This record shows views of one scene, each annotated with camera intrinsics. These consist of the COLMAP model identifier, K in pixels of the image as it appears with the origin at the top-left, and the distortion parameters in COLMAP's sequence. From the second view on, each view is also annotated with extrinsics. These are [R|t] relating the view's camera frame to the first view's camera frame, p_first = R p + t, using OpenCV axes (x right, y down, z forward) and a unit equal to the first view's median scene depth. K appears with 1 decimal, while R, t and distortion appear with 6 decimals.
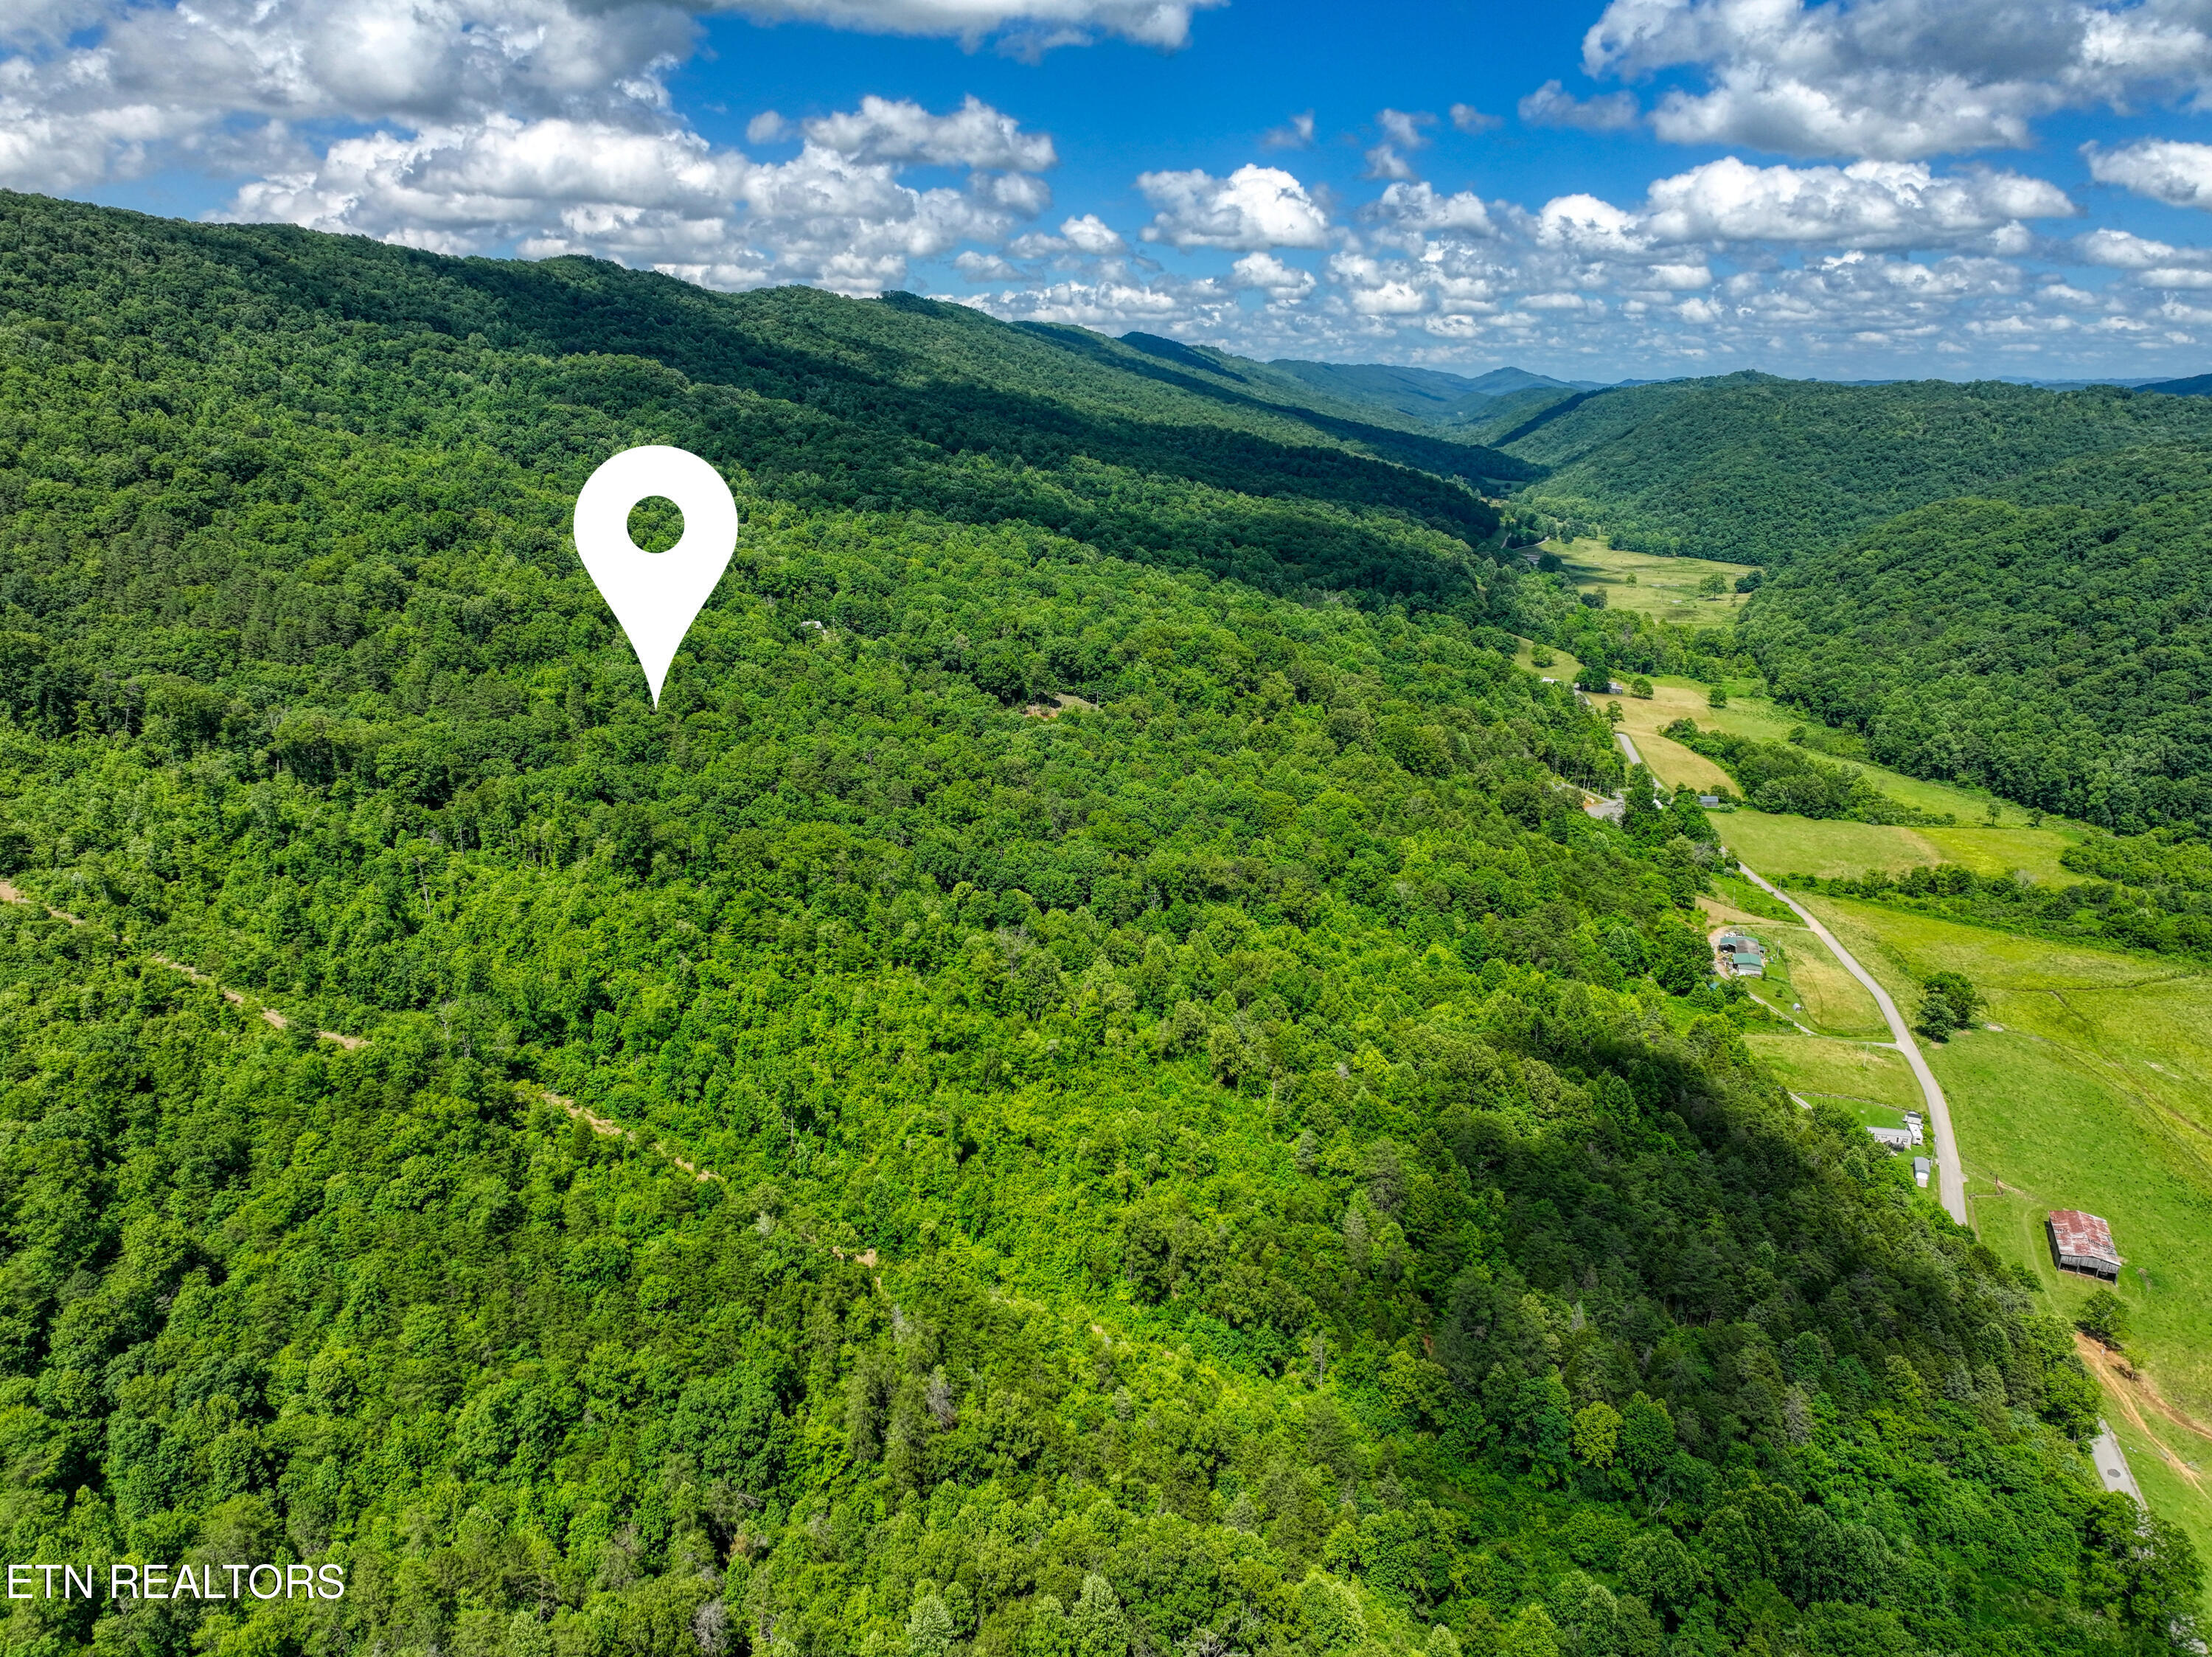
lens RADIAL K [[1543.2, 0, 1106.0], [0, 1543.2, 828.5], [0, 0, 1]] dist [-0.002851, 0.014573]
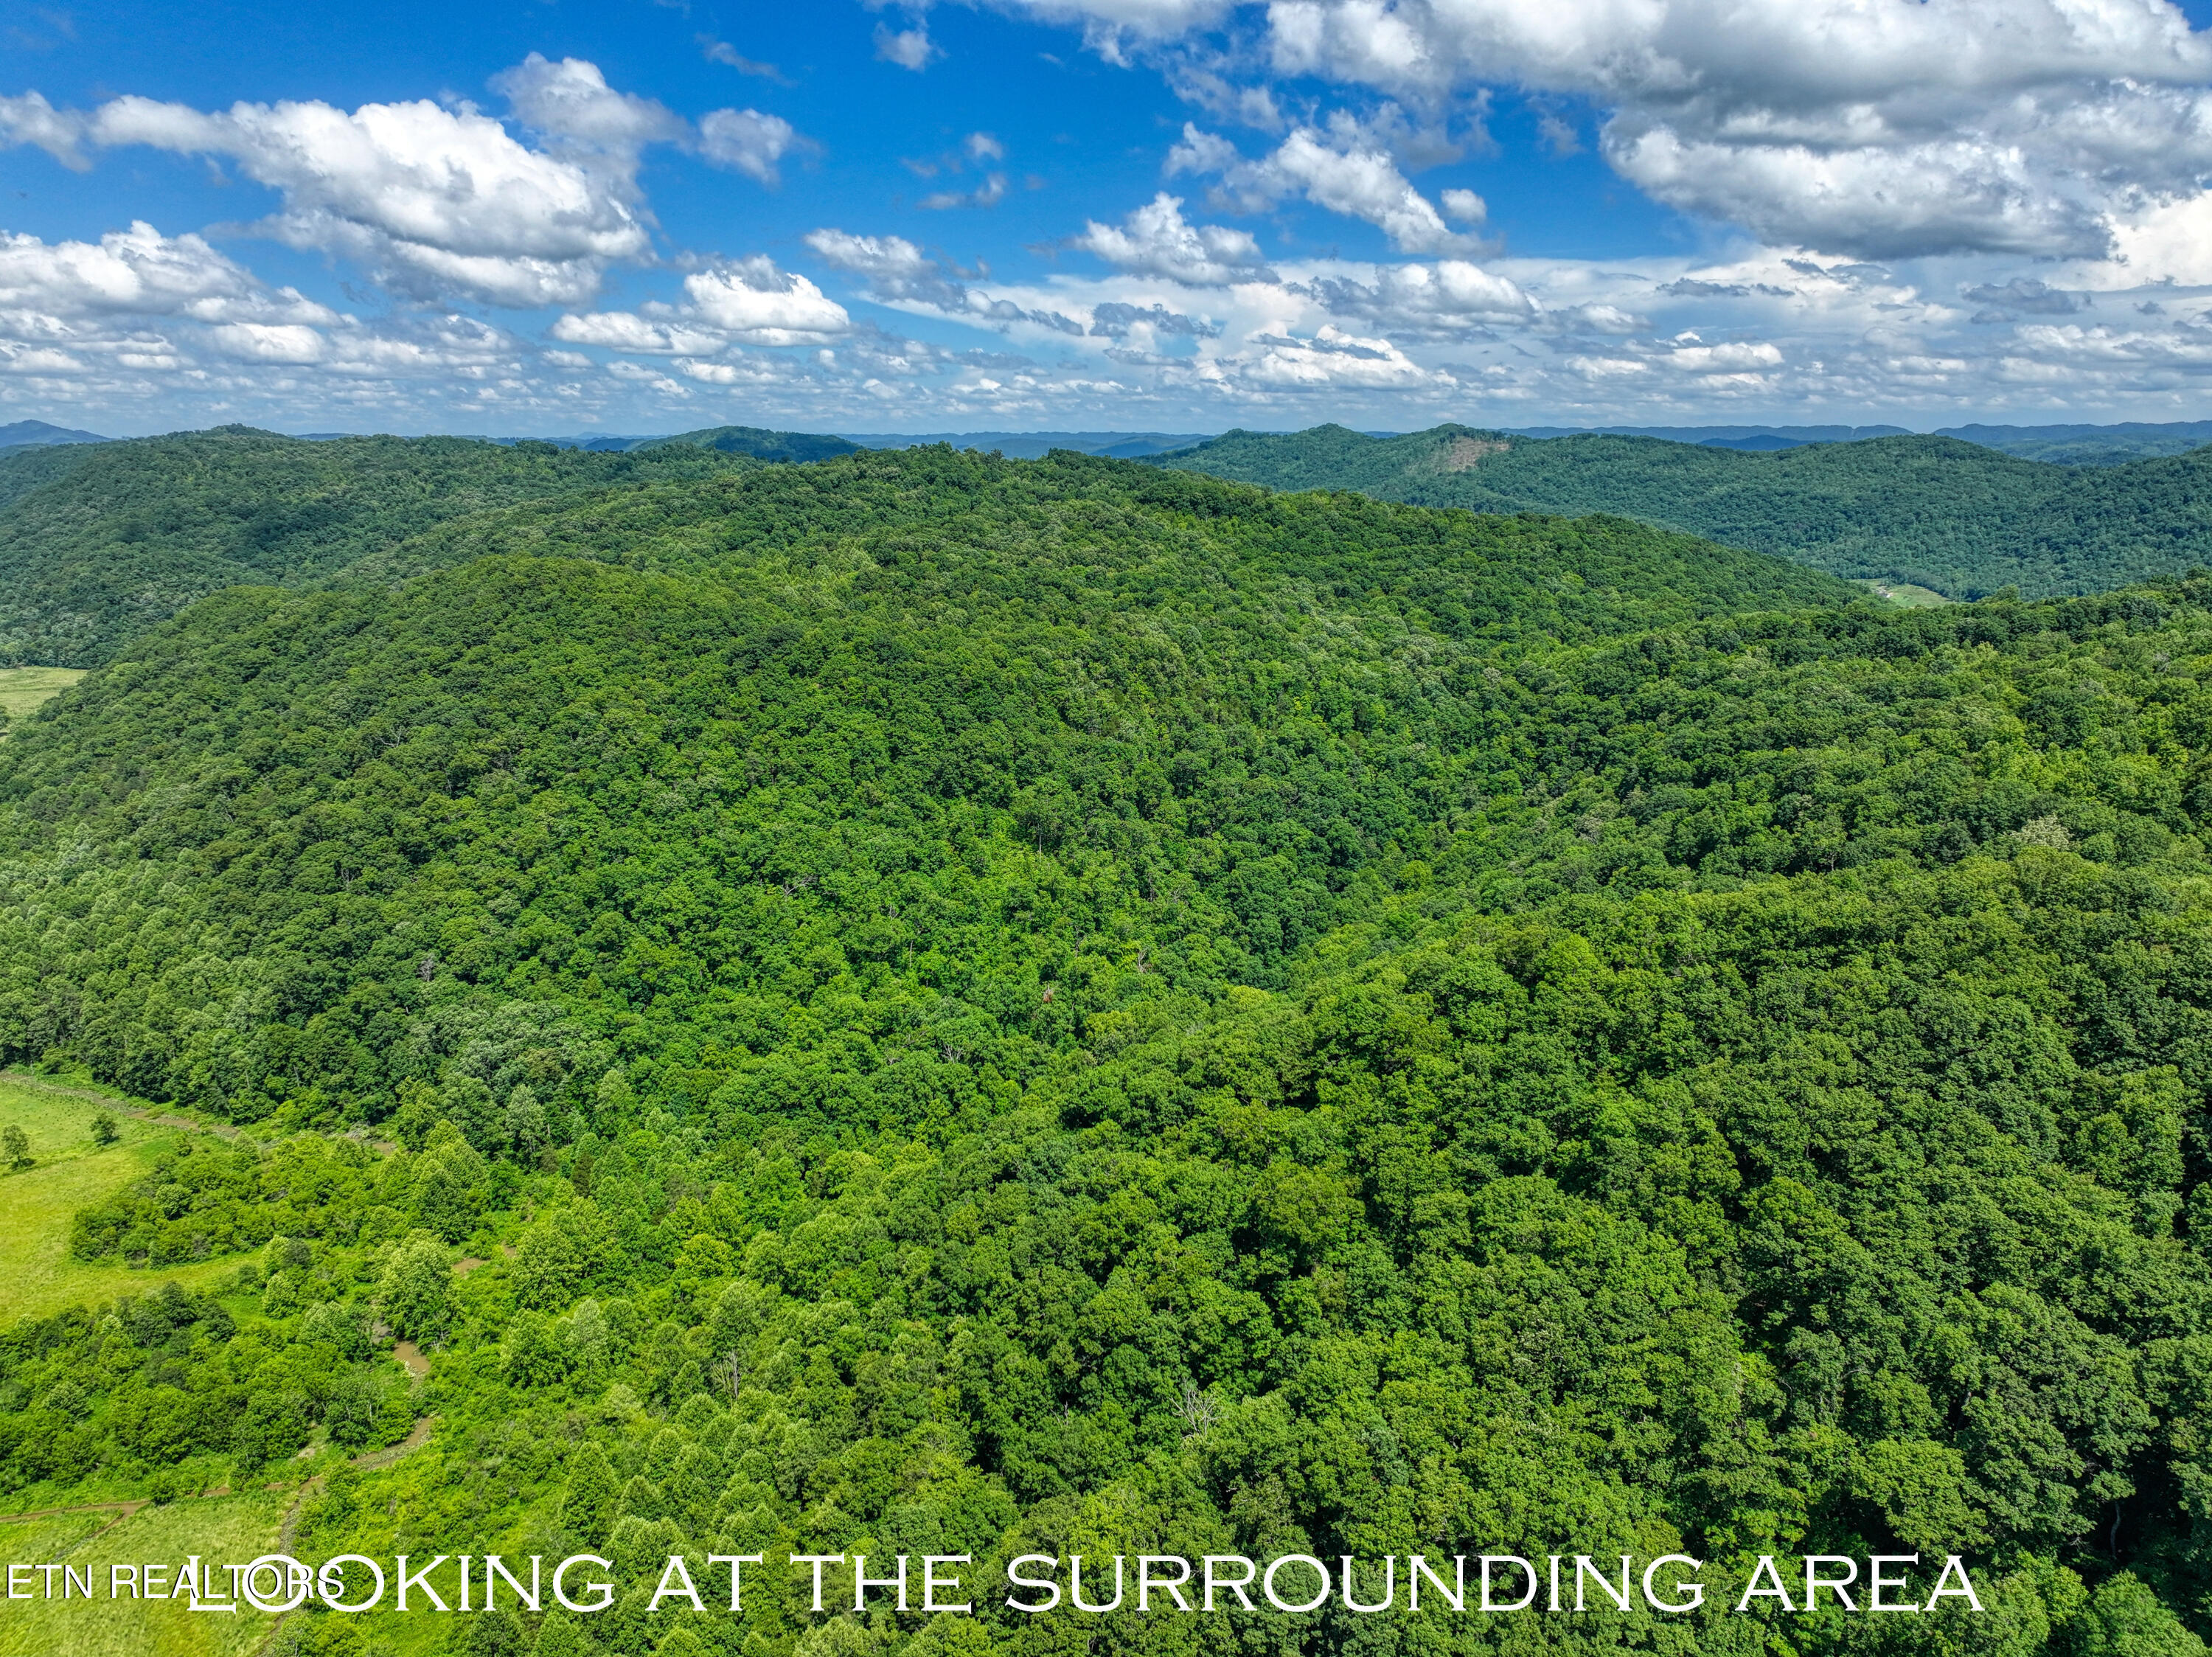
lens RADIAL K [[1543.2, 0, 1106.0], [0, 1543.2, 828.5], [0, 0, 1]] dist [-0.002851, 0.014573]
pose [[0.683168, -0.182440, 0.707105, 0.179422], [0.206670, 0.977006, 0.052403, -0.029057], [-0.700406, 0.110338, 0.705164, 0.105030]]
